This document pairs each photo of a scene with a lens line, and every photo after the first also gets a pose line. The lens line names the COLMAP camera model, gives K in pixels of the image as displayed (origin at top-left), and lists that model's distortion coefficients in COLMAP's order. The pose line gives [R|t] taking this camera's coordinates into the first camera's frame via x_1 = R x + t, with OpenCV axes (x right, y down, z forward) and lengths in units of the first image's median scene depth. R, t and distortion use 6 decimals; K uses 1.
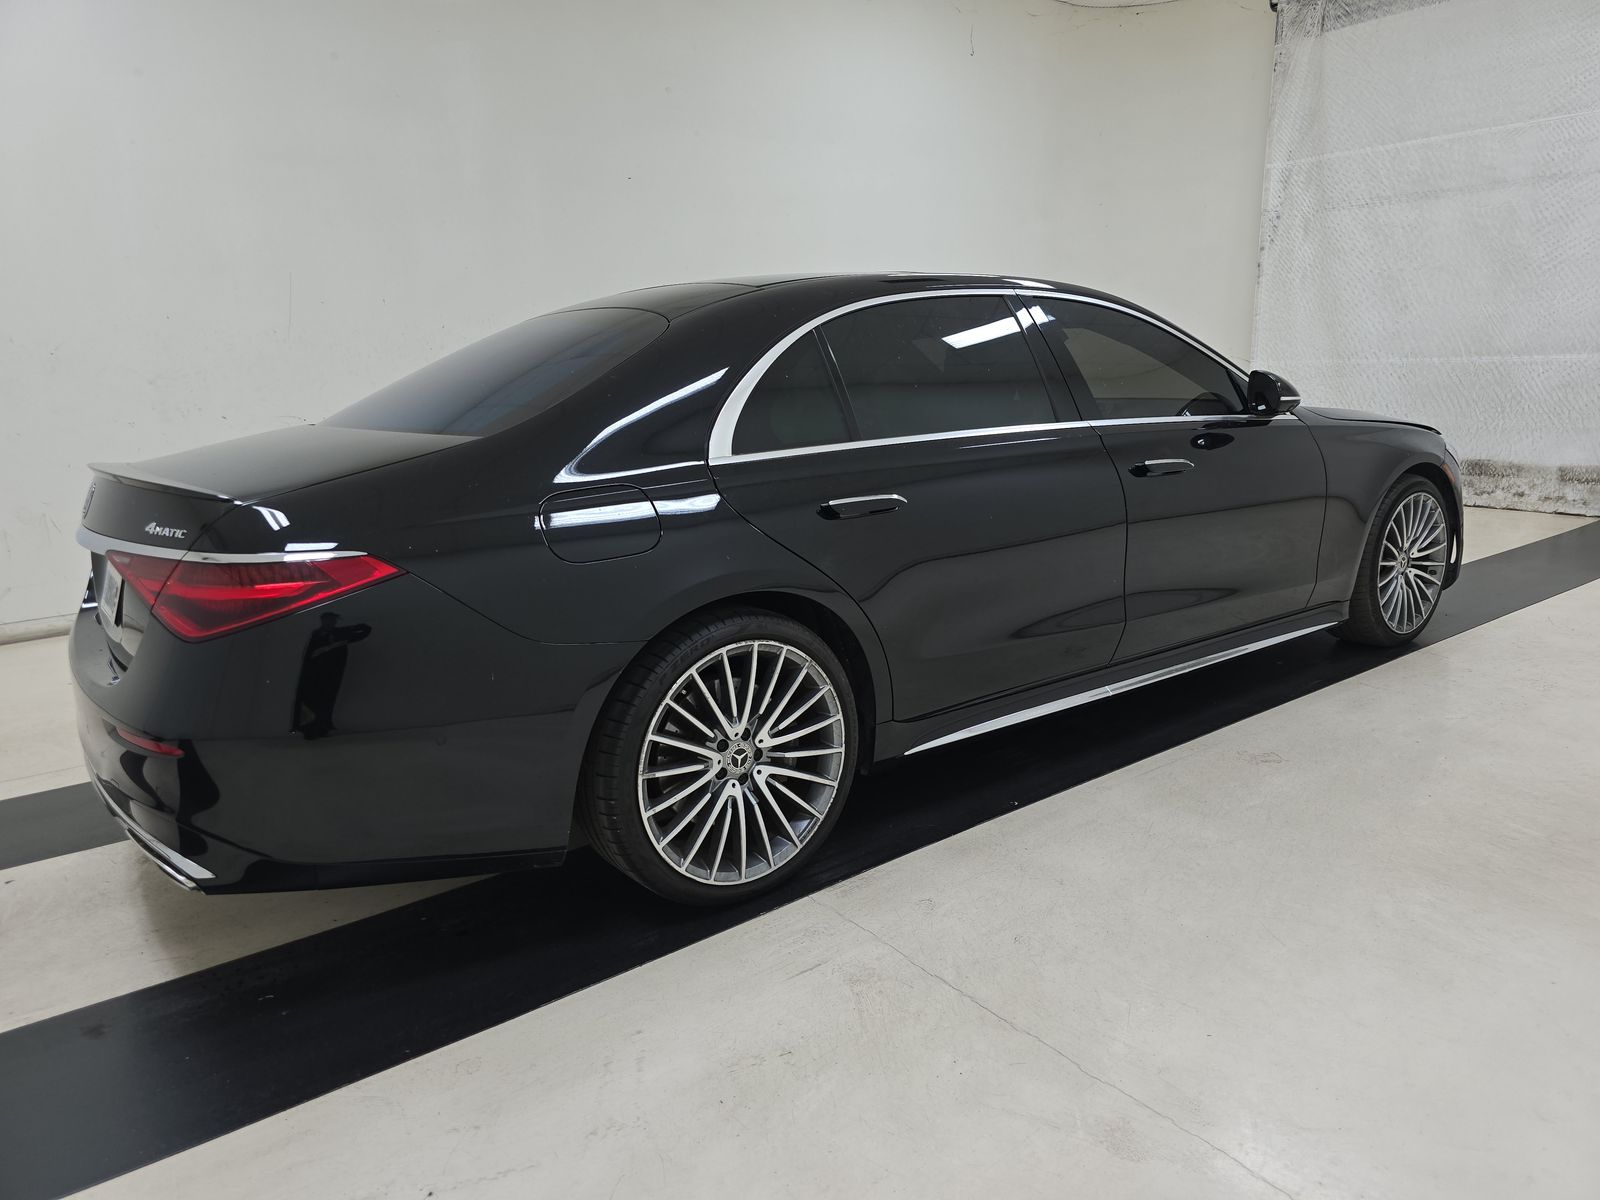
lens RADIAL K [[1105.2, 0, 800.0], [0, 1105.2, 600.0], [0, 0, 1]] dist [-0.003364, -0.004575]
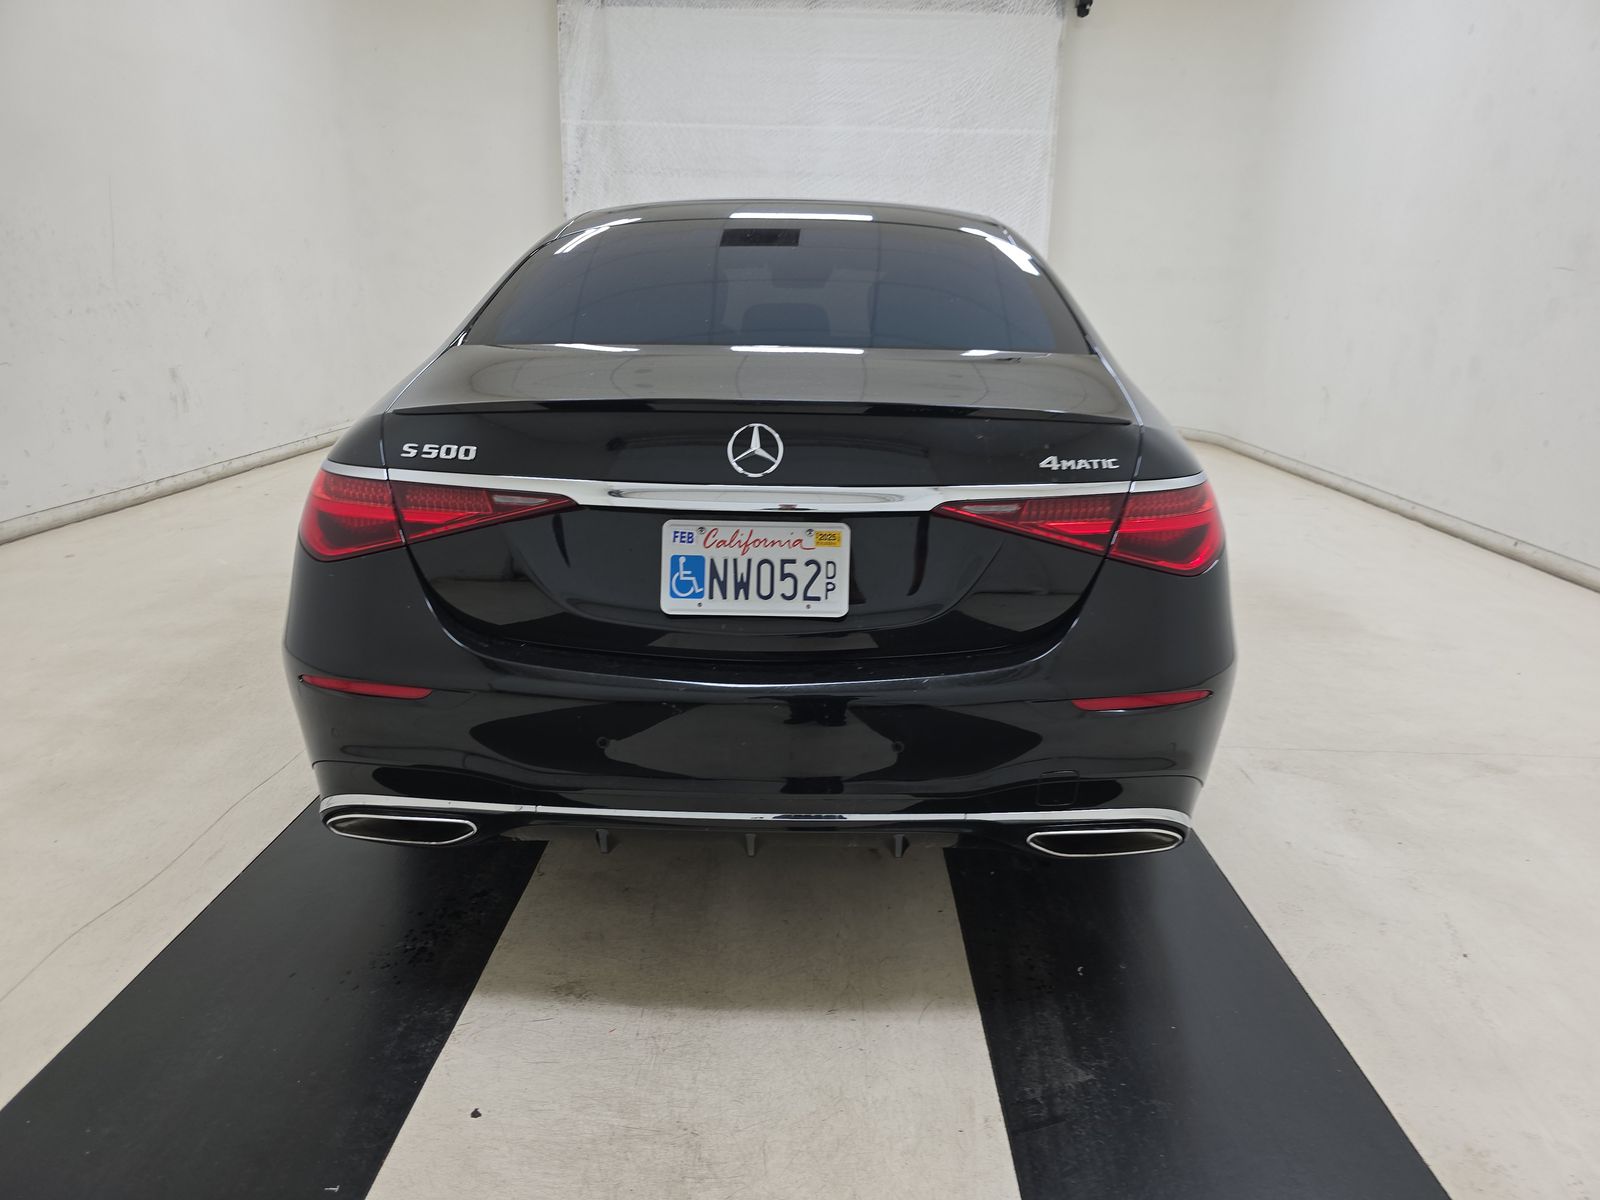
lens RADIAL K [[1129.4, 0, 800.0], [0, 1129.4, 600.0], [0, 0, 1]] dist [0.015103, -0.003452]
pose [[0.593893, -0.157283, 0.789021, -0.427194], [0.125066, 0.986831, 0.102578, -0.022661], [-0.794764, 0.037759, 0.605743, 0.195576]]
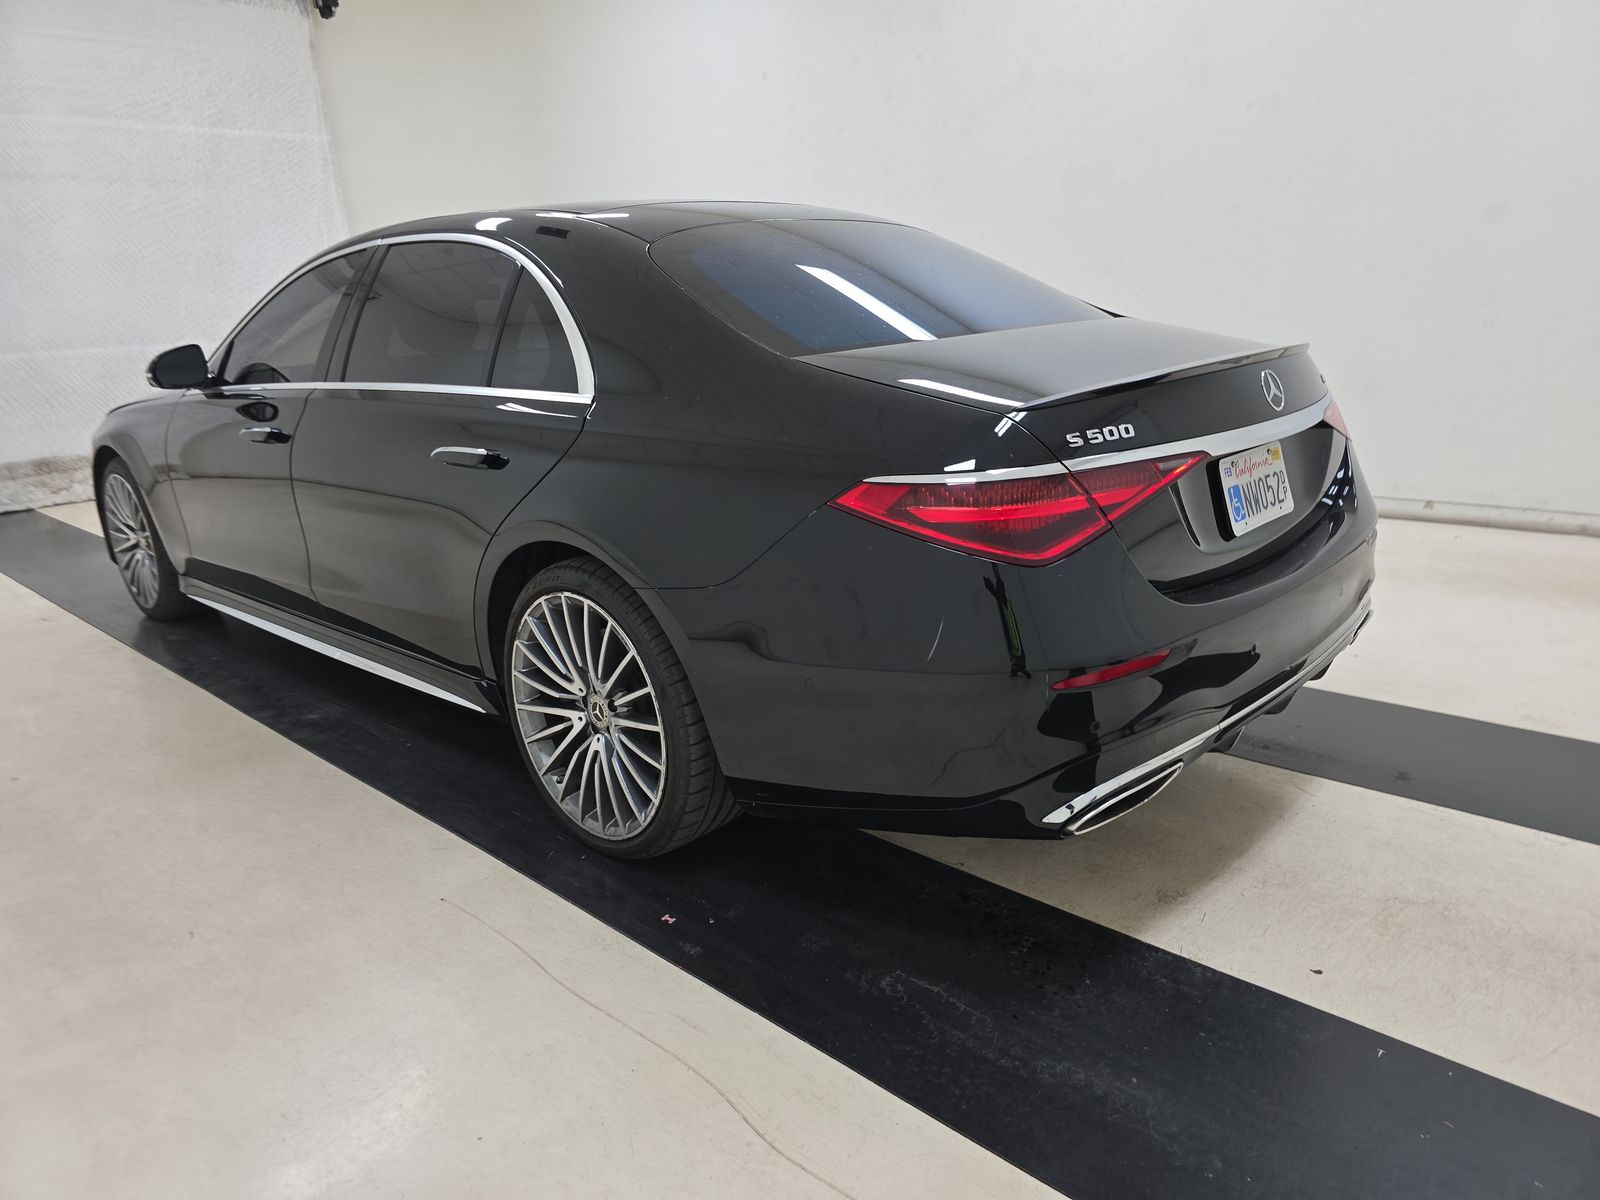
lens RADIAL K [[1129.4, 0, 800.0], [0, 1129.4, 600.0], [0, 0, 1]] dist [0.015103, -0.003452]
pose [[-0.211149, -0.206078, 0.955483, -0.524872], [0.260778, 0.930214, 0.258257, -0.096164], [-0.942025, 0.303700, -0.142673, 0.554748]]
